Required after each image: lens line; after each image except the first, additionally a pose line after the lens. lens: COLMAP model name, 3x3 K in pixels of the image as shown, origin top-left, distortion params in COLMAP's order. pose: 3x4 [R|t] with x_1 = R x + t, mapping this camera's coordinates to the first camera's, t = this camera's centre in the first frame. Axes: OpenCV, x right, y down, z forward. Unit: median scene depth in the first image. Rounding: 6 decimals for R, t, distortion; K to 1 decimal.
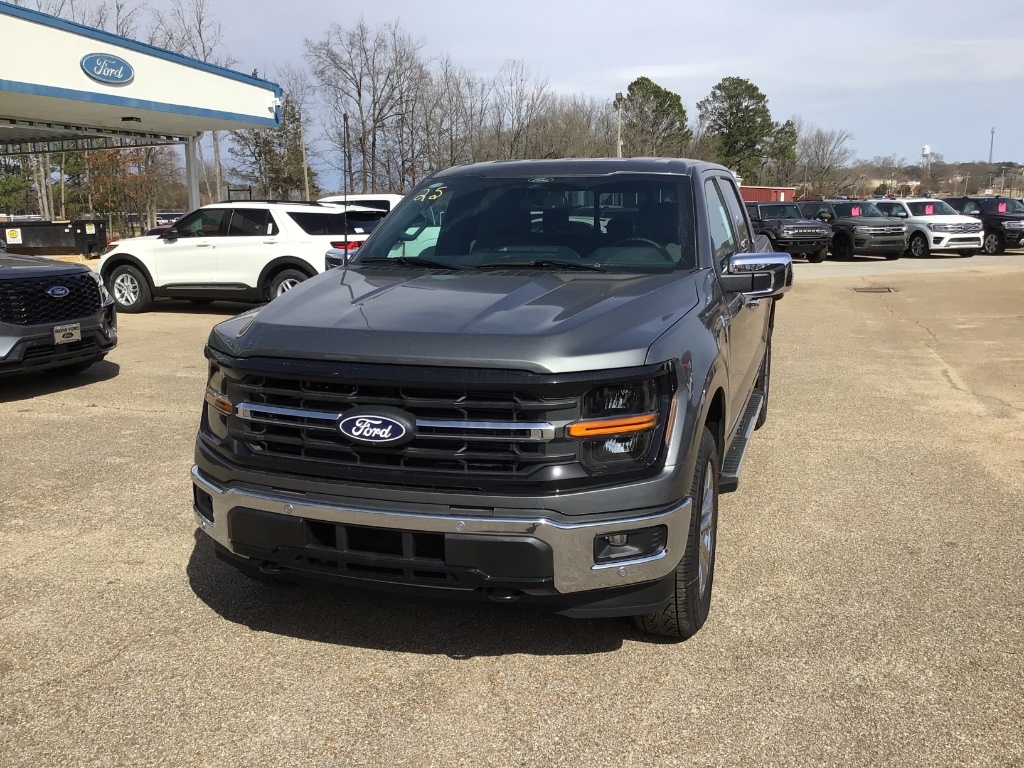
lens RADIAL K [[917.4, 0, 519.1], [0, 917.4, 382.5], [0, 0, 1]] dist [0.114881, -0.225195]
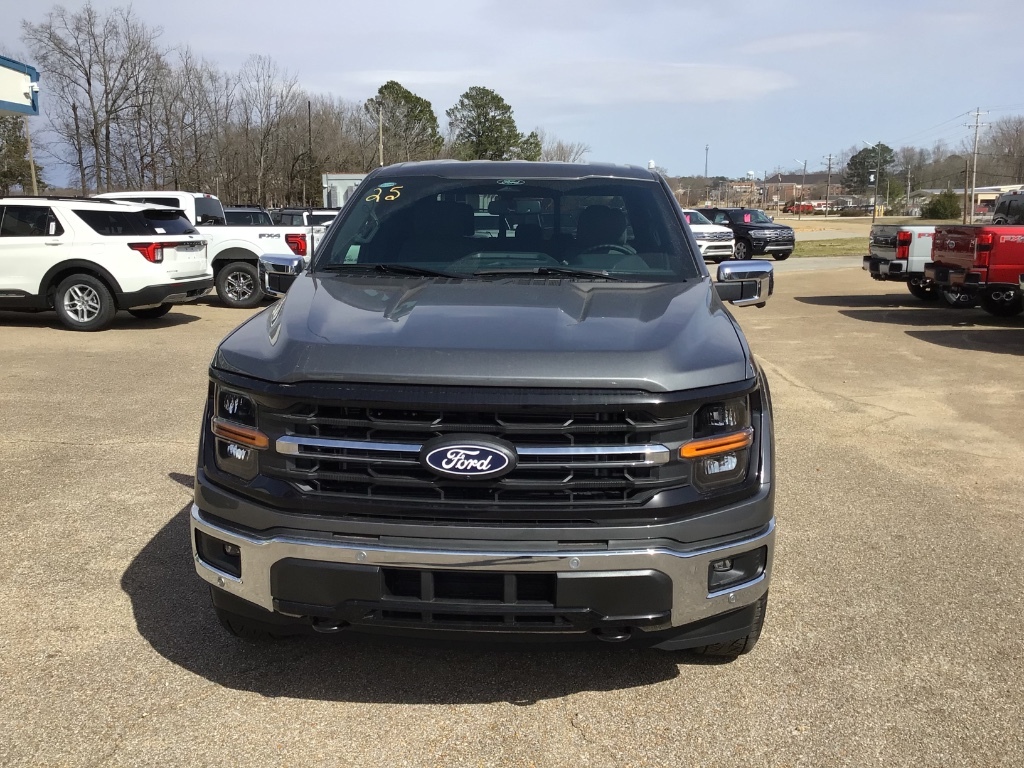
lens RADIAL K [[911.9, 0, 510.0], [0, 911.9, 395.4], [0, 0, 1]] dist [0.097216, -0.161162]
pose [[0.968538, -0.032875, 0.246687, -0.267430], [0.030311, 0.999440, 0.014184, -0.018616], [-0.247015, -0.006261, 0.968991, 0.113080]]
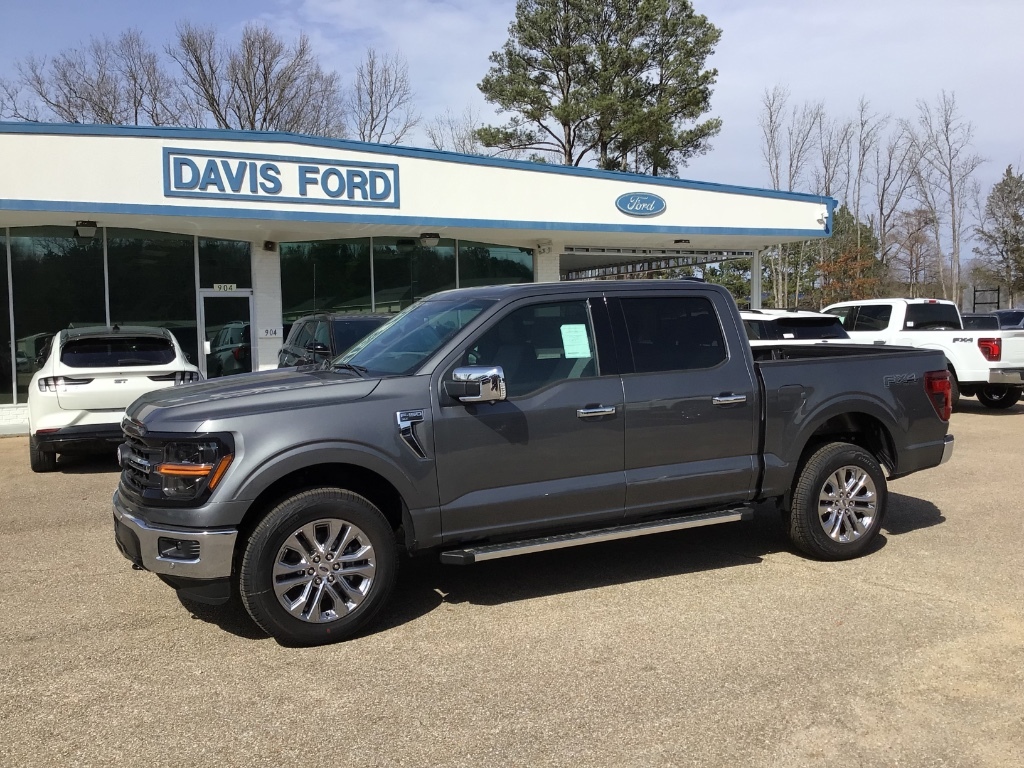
lens RADIAL K [[900.5, 0, 505.0], [0, 900.5, 402.8], [0, 0, 1]] dist [0.110019, -0.189505]
pose [[0.711976, 0.066748, -0.699024, 1.236433], [-0.124973, 0.991624, -0.032601, -0.065375], [0.690993, 0.110570, 0.714355, 0.215924]]
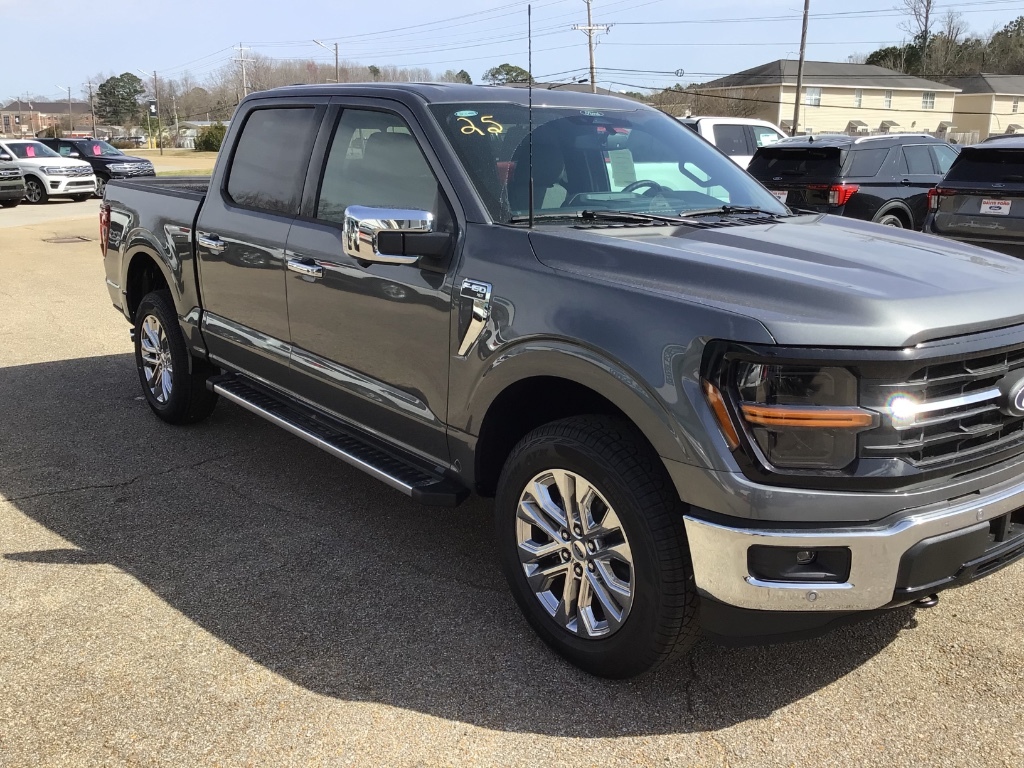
lens RADIAL K [[917.4, 0, 519.1], [0, 917.4, 382.5], [0, 0, 1]] dist [0.114881, -0.225195]
pose [[0.543620, -0.192249, 0.817017, -0.941637], [0.143798, 0.980355, 0.135004, -0.125692], [-0.826922, 0.044095, 0.560586, 0.723790]]
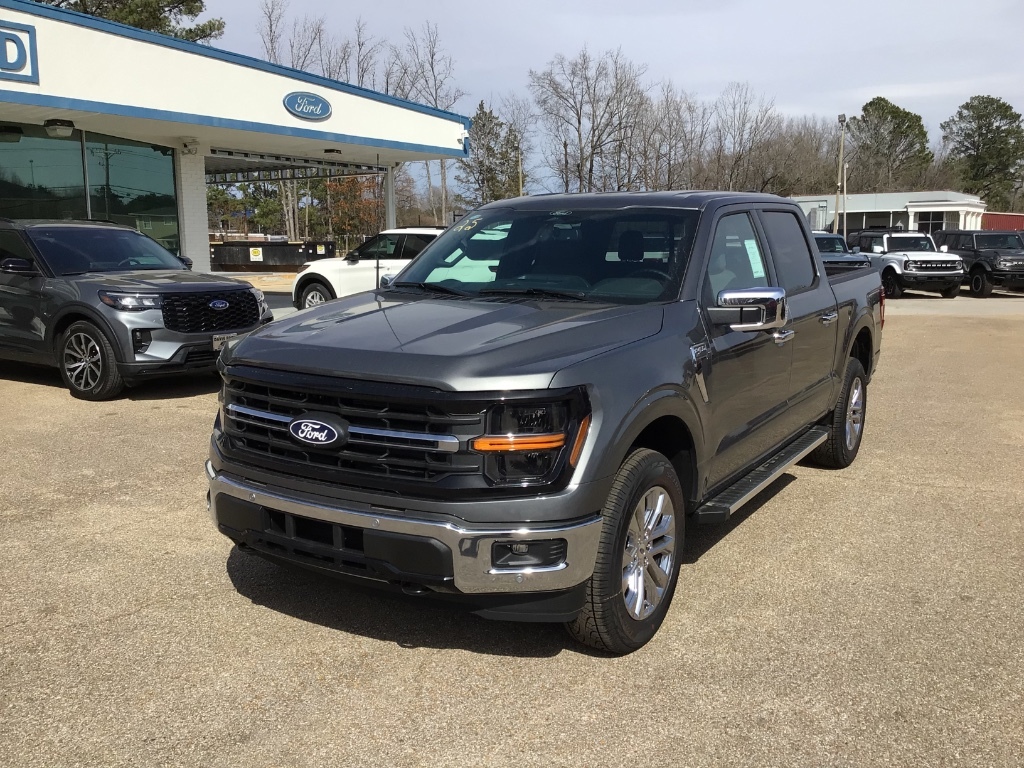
lens RADIAL K [[911.9, 0, 510.0], [0, 911.9, 395.4], [0, 0, 1]] dist [0.097216, -0.161162]
pose [[0.971540, 0.052938, -0.230884, 0.269419], [-0.055498, 0.998448, -0.004602, -0.002715], [0.230282, 0.017285, 0.972970, -0.038589]]
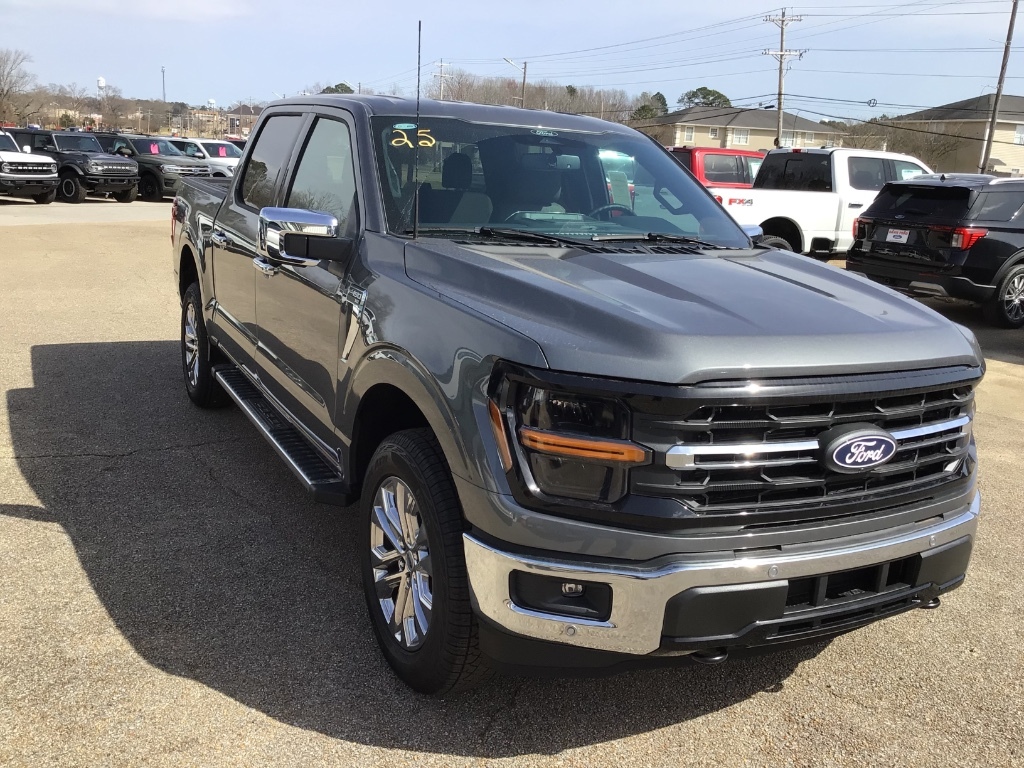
lens RADIAL K [[927.2, 0, 517.5], [0, 927.2, 384.5], [0, 0, 1]] dist [0.109081, -0.215064]
pose [[0.698041, -0.115336, 0.706709, -0.779750], [0.068308, 0.993168, 0.094616, -0.090316], [-0.712793, -0.017772, 0.701150, 0.504098]]
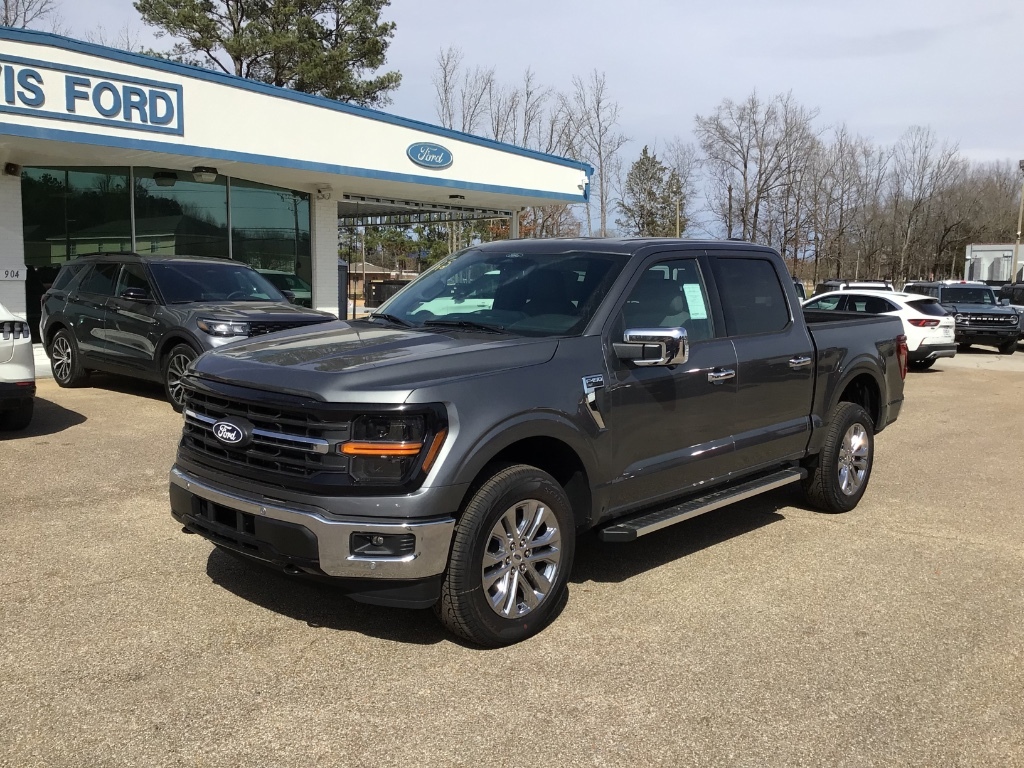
lens RADIAL K [[909.0, 0, 506.4], [0, 909.0, 396.0], [0, 0, 1]] dist [0.119366, -0.218623]
pose [[0.913935, 0.084726, -0.396918, 0.601414], [-0.107053, 0.993658, -0.034394, -0.000736], [0.391487, 0.073925, 0.917209, -0.069598]]
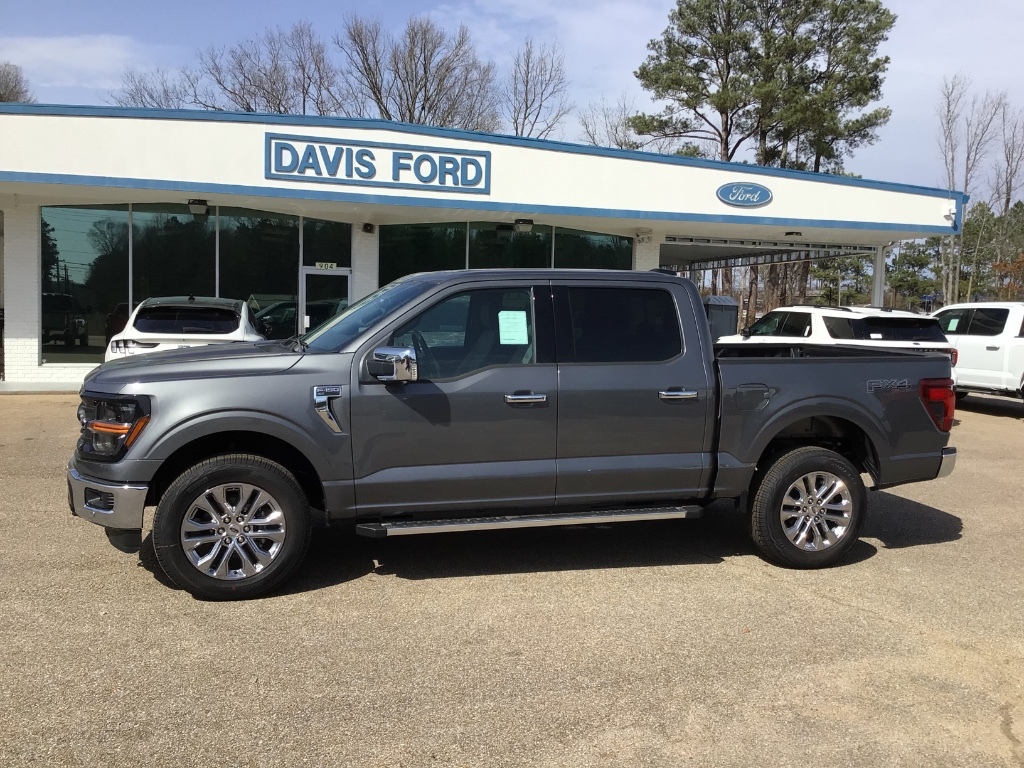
lens RADIAL K [[896.7, 0, 501.3], [0, 896.7, 383.0], [0, 0, 1]] dist [0.100504, -0.174812]
pose [[0.582754, 0.098704, -0.806632, 1.475150], [-0.184672, 0.982712, -0.013167, -0.114038], [0.791387, 0.156636, 0.590908, 0.458045]]
